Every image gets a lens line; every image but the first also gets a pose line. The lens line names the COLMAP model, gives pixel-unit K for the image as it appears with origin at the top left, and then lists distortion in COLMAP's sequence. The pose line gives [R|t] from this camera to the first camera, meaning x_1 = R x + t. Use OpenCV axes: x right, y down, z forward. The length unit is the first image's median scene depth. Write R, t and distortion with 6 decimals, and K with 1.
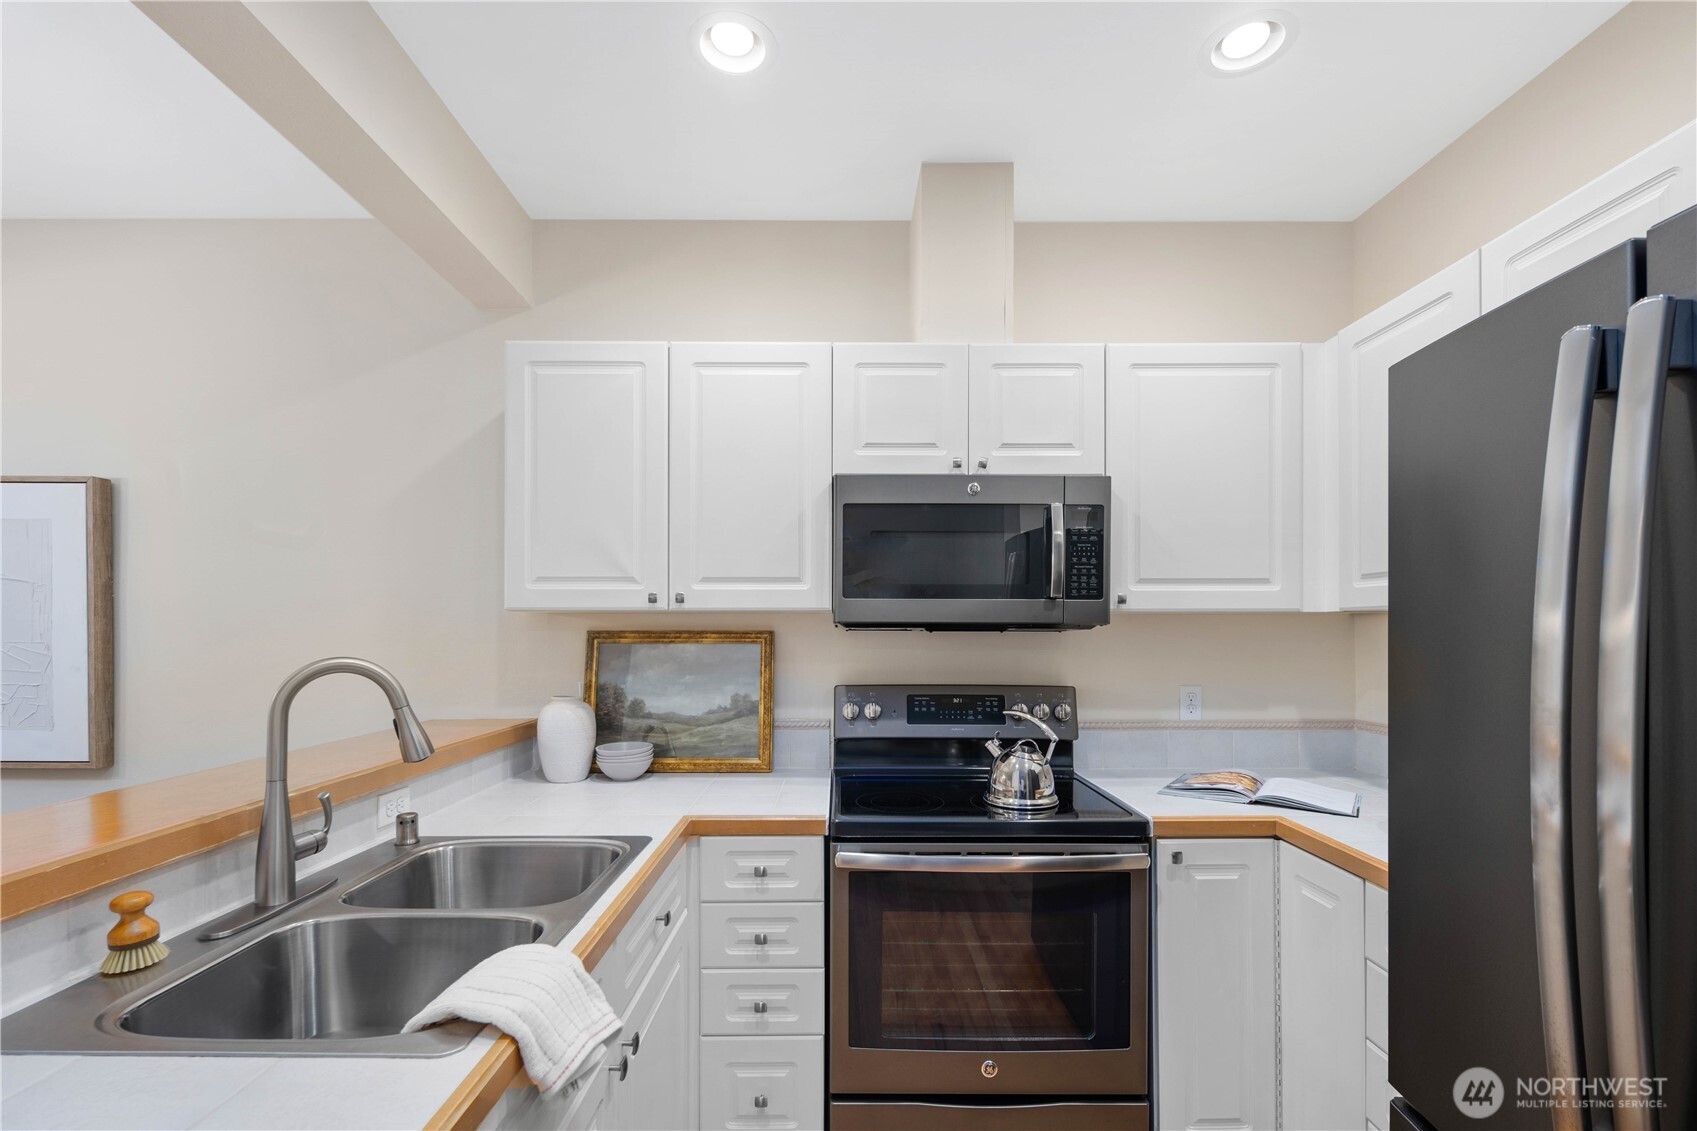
lens RADIAL K [[743.4, 0, 837.6], [0, 743.4, 630.7], [0, 0, 1]] dist [-0.000982, -0.000237]
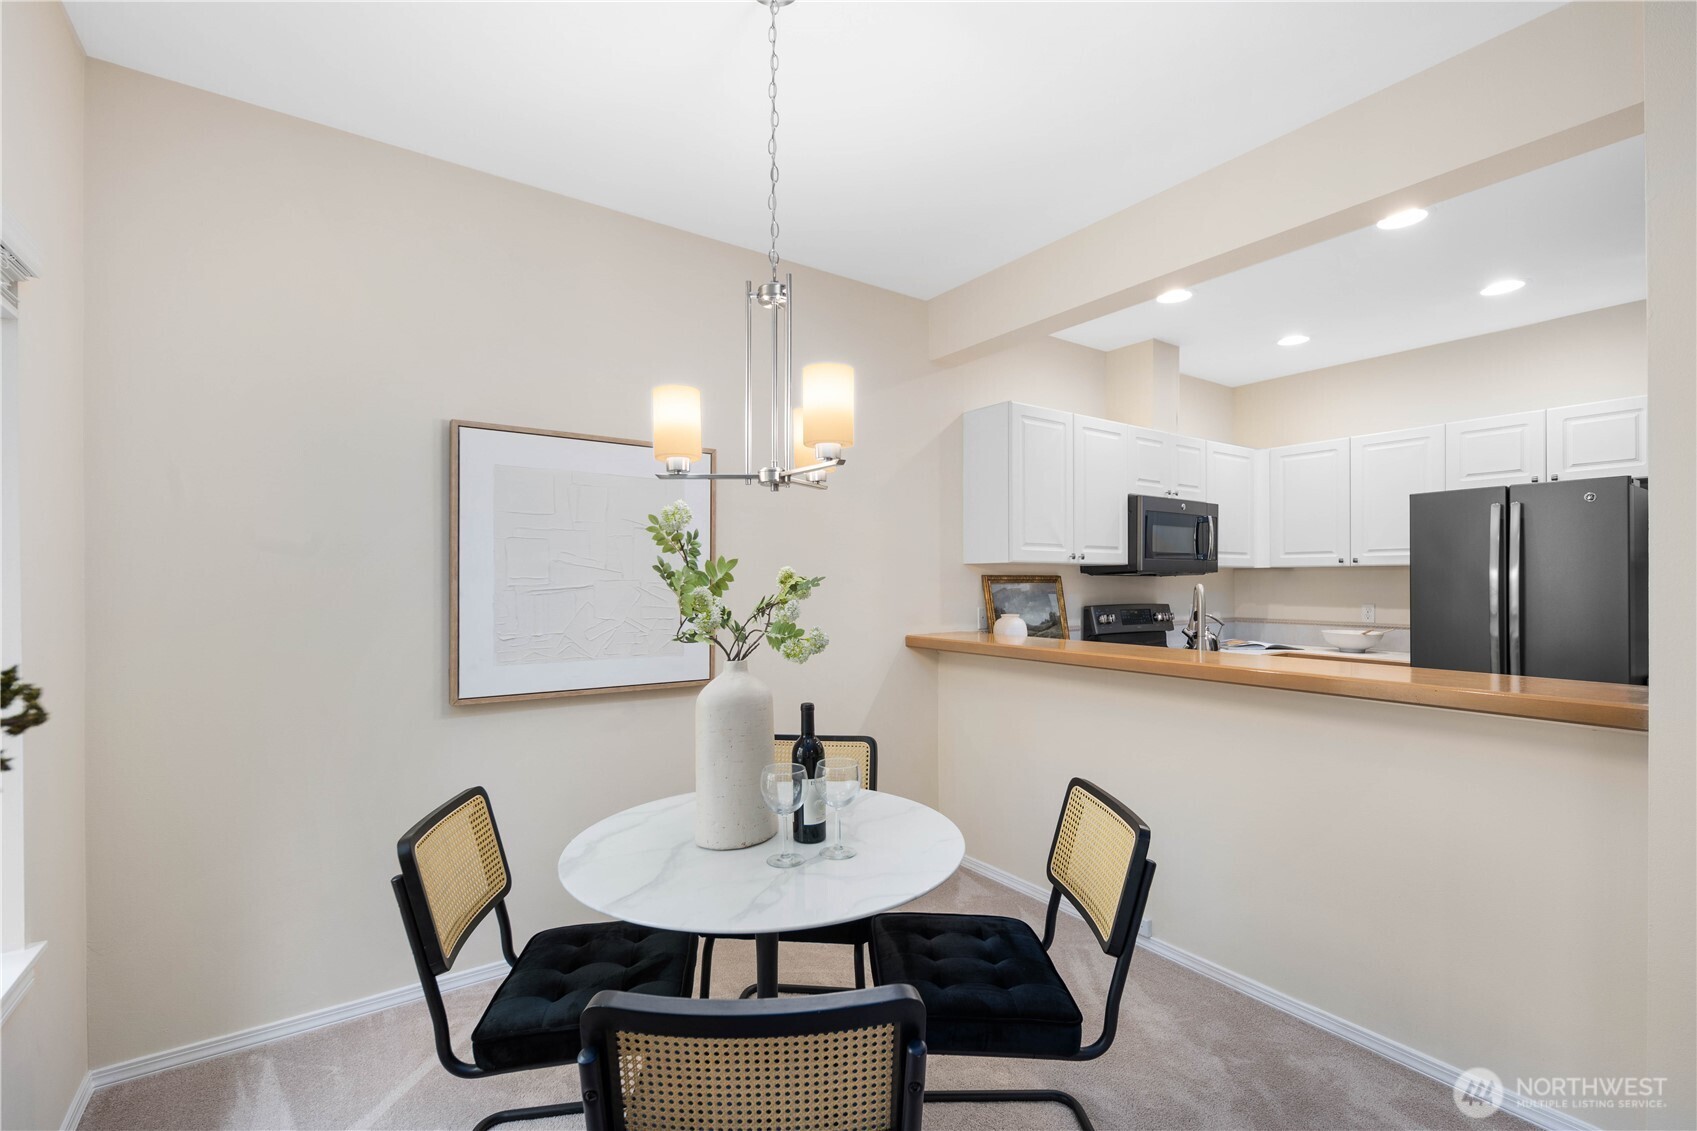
lens RADIAL K [[725.8, 0, 849.5], [0, 725.8, 582.5], [0, 0, 1]] dist [-0.000342, -0.000150]
pose [[0.824533, -0.001457, 0.565812, -1.668752], [0.000995, 0.999999, 0.001125, 0.016087], [-0.565813, -0.000364, 0.824533, -0.134886]]
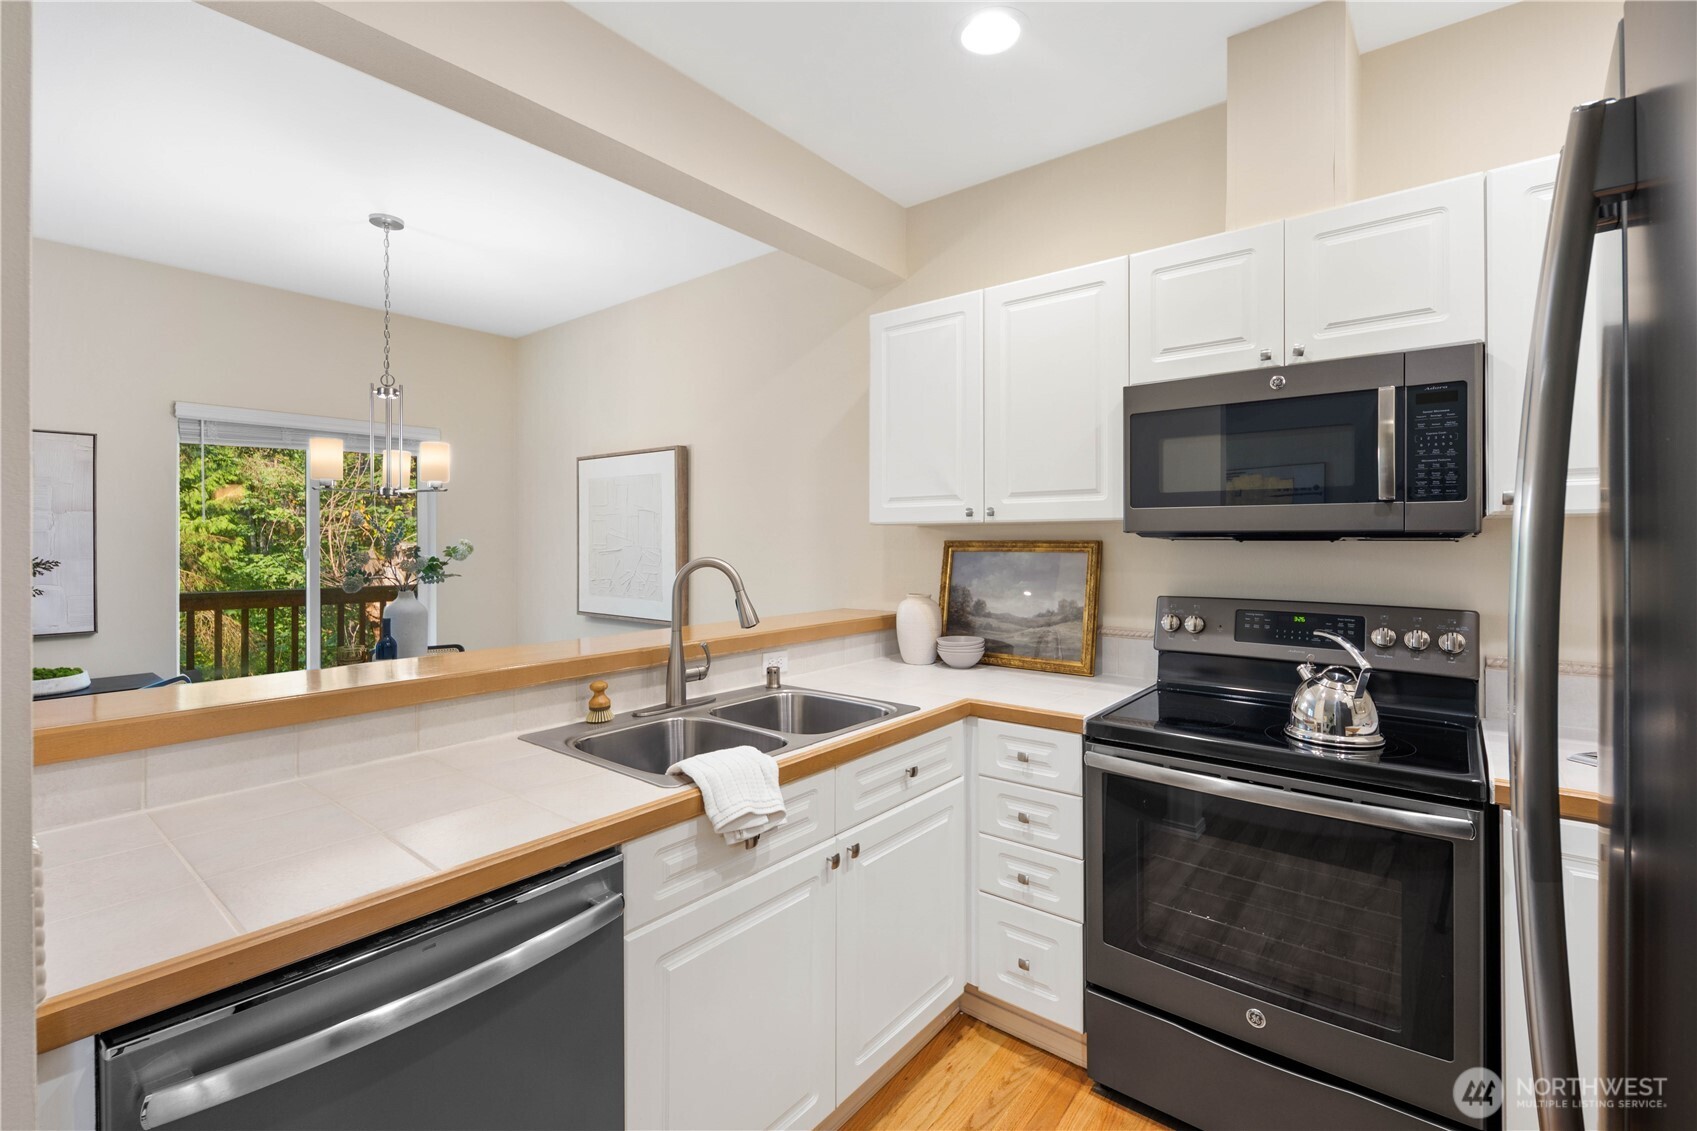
lens RADIAL K [[745.0, 0, 845.2], [0, 745.0, 538.7], [0, 0, 1]] dist [-0.002191, -0.000227]
pose [[0.777080, -0.002956, -0.629395, 0.331966], [0.001001, 0.999994, -0.003461, 0.001209], [0.629401, 0.002059, 0.777078, -0.028980]]
